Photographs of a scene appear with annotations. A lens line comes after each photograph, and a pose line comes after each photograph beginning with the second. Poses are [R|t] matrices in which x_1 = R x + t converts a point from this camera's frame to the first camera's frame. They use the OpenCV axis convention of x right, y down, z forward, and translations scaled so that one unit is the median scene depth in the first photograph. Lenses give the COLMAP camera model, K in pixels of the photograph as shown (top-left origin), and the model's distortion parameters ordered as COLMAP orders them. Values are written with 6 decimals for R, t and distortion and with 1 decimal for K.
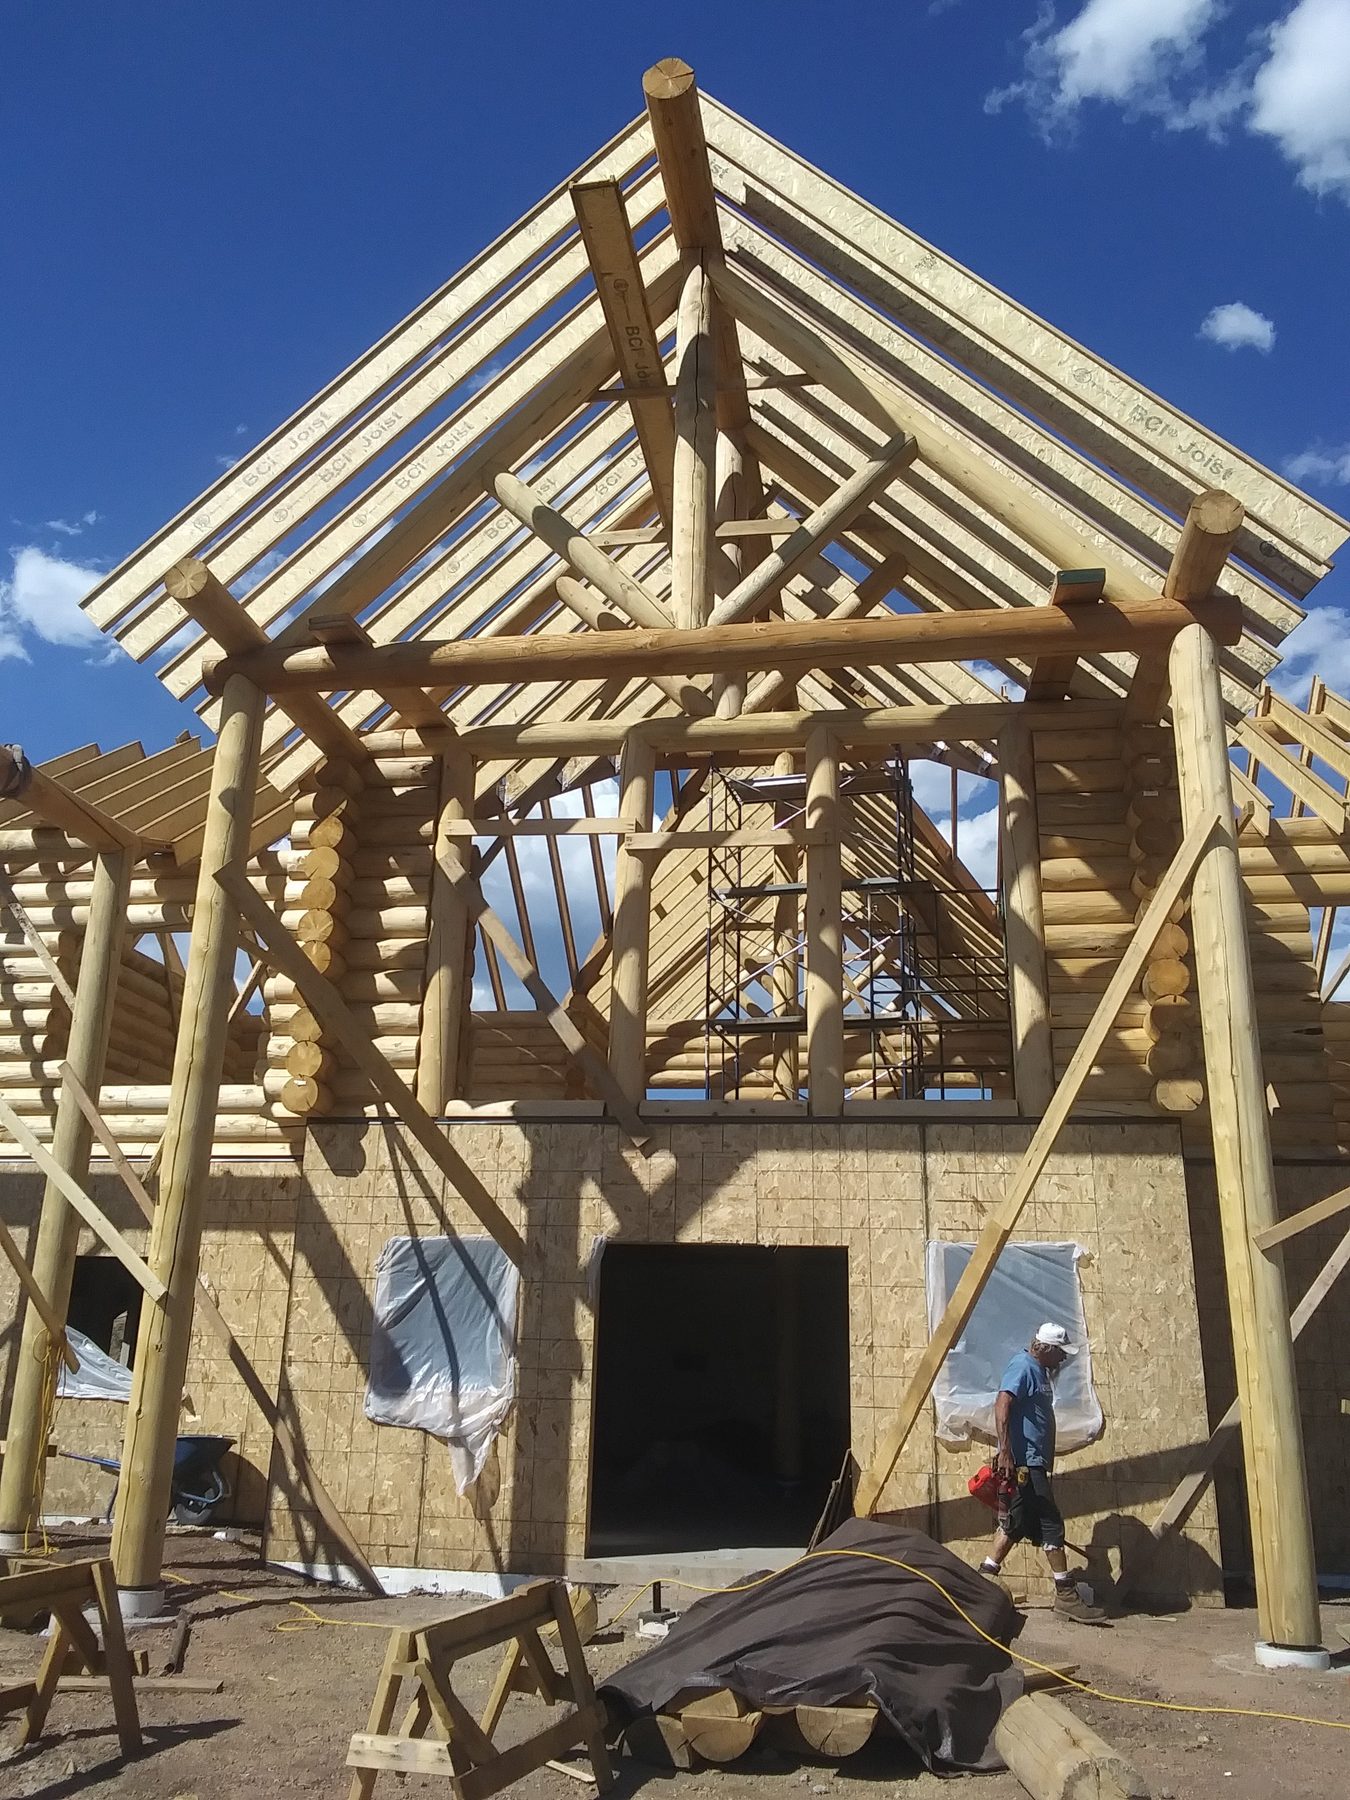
lens RADIAL K [[1379.6, 0, 664.2], [0, 1379.6, 957.1], [0, 0, 1]] dist [0.047385, -0.098574]
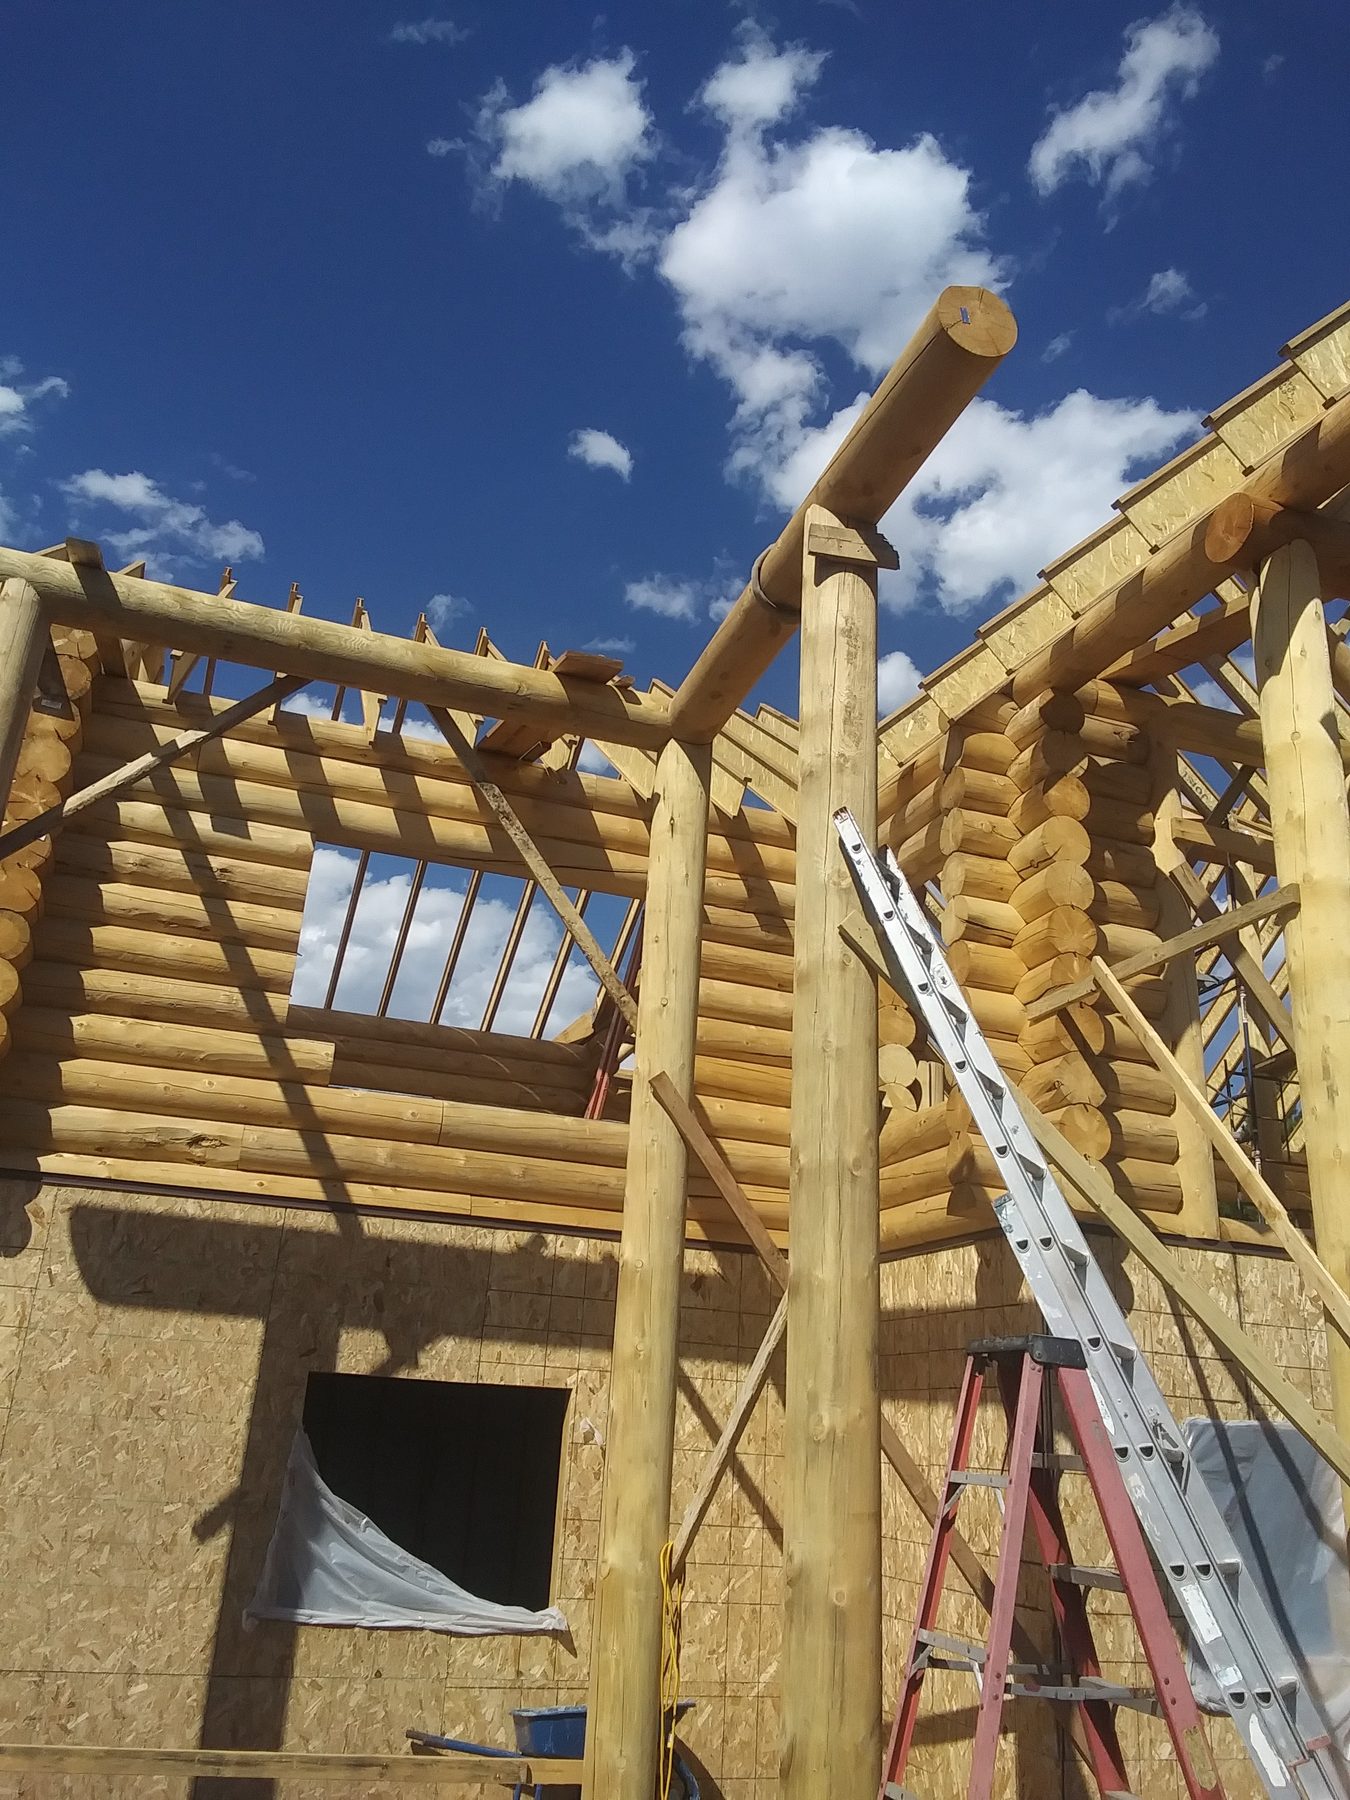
lens RADIAL K [[1379.6, 0, 664.2], [0, 1379.6, 957.1], [0, 0, 1]] dist [0.047385, -0.098574]
pose [[0.883713, 0.185847, 0.429549, -0.755886], [-0.168766, 0.982572, -0.077914, 0.079984], [-0.436543, -0.003640, 0.899676, 0.516411]]
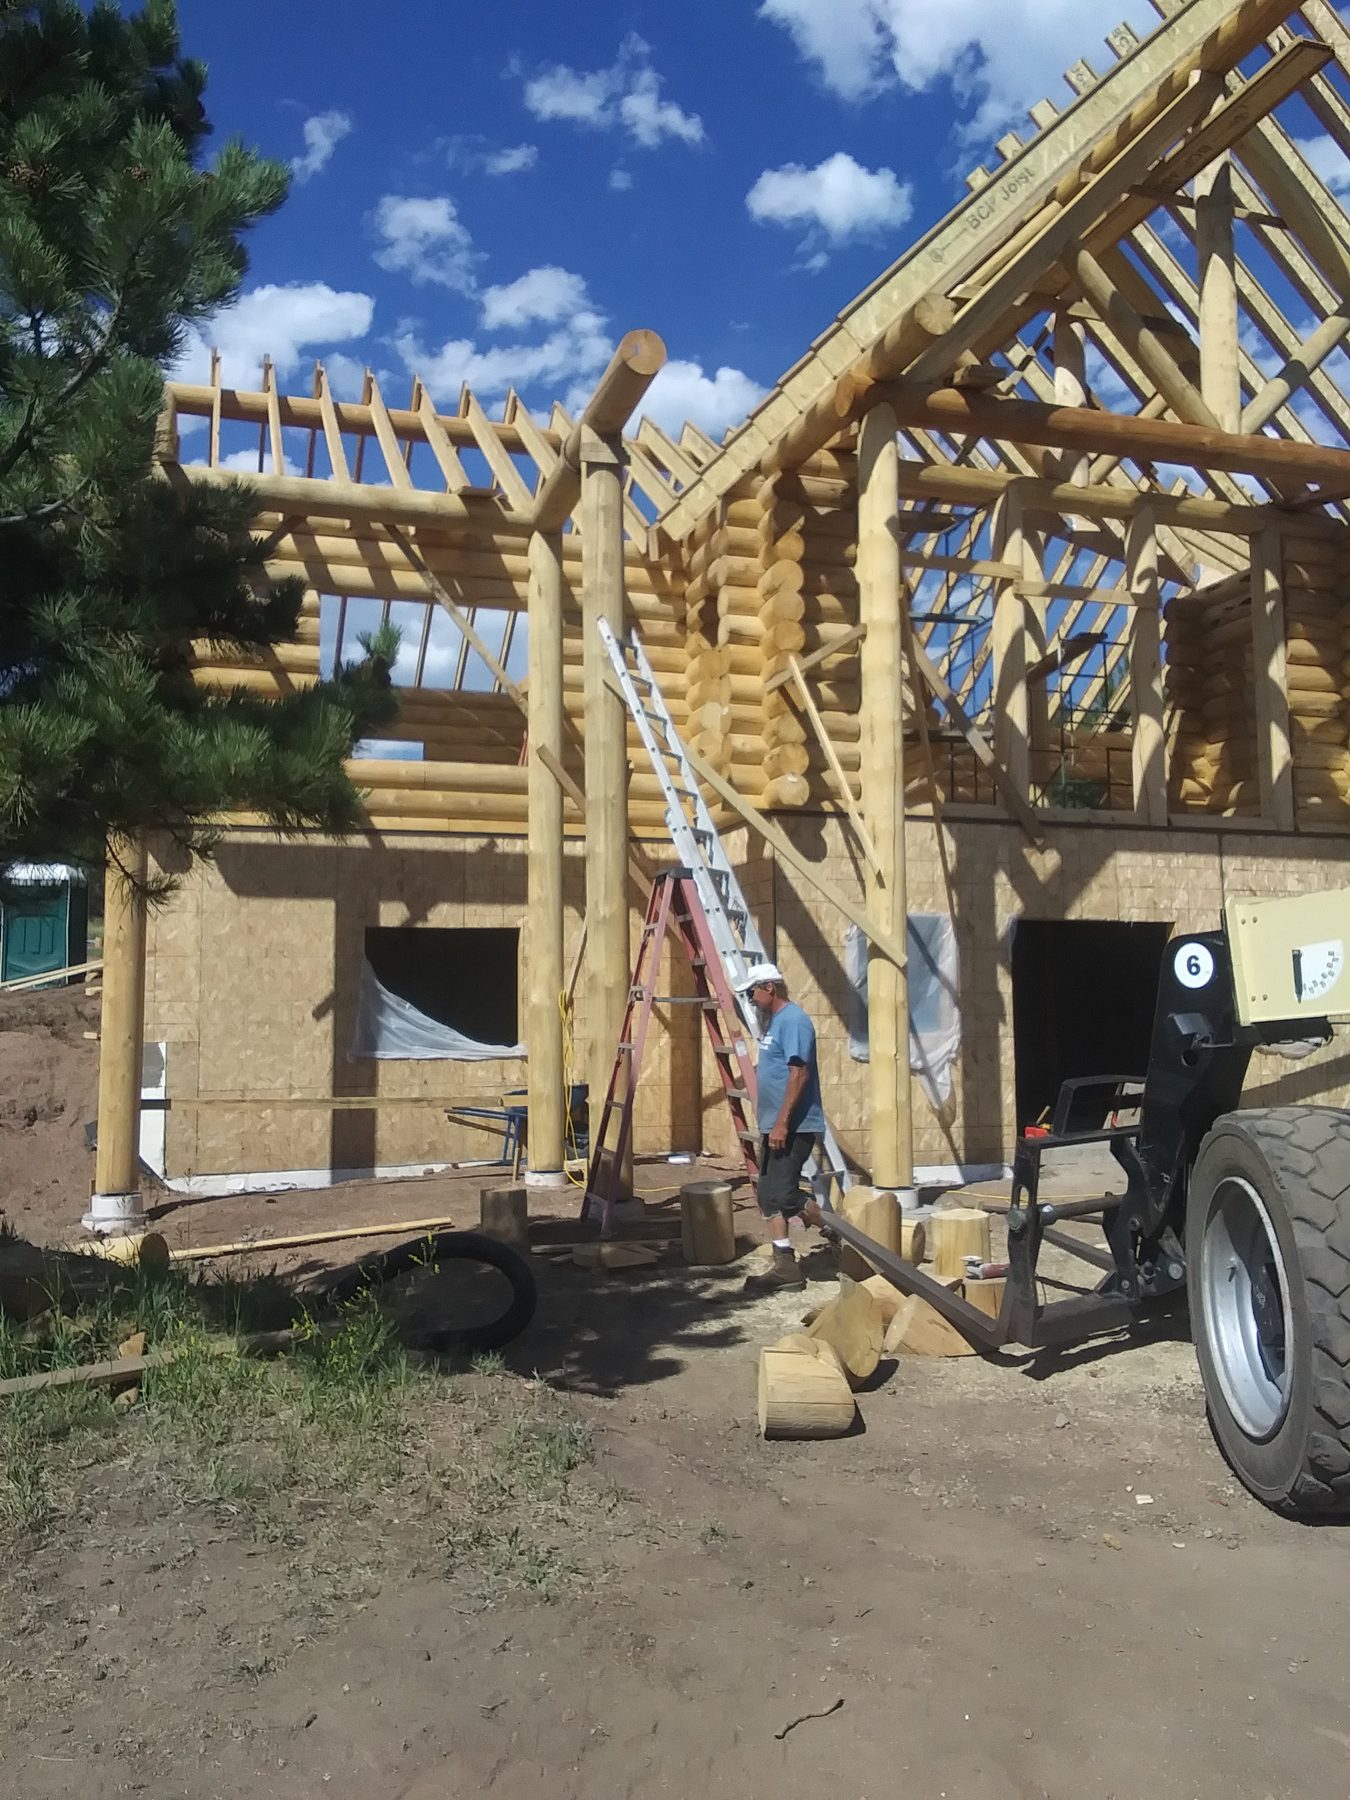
lens RADIAL K [[1379.6, 0, 664.2], [0, 1379.6, 957.1], [0, 0, 1]] dist [0.047385, -0.098574]
pose [[0.893125, -0.008093, 0.449735, -0.890372], [-0.096952, 0.972873, 0.210042, 0.005140], [-0.439235, -0.231197, 0.868113, 0.032922]]
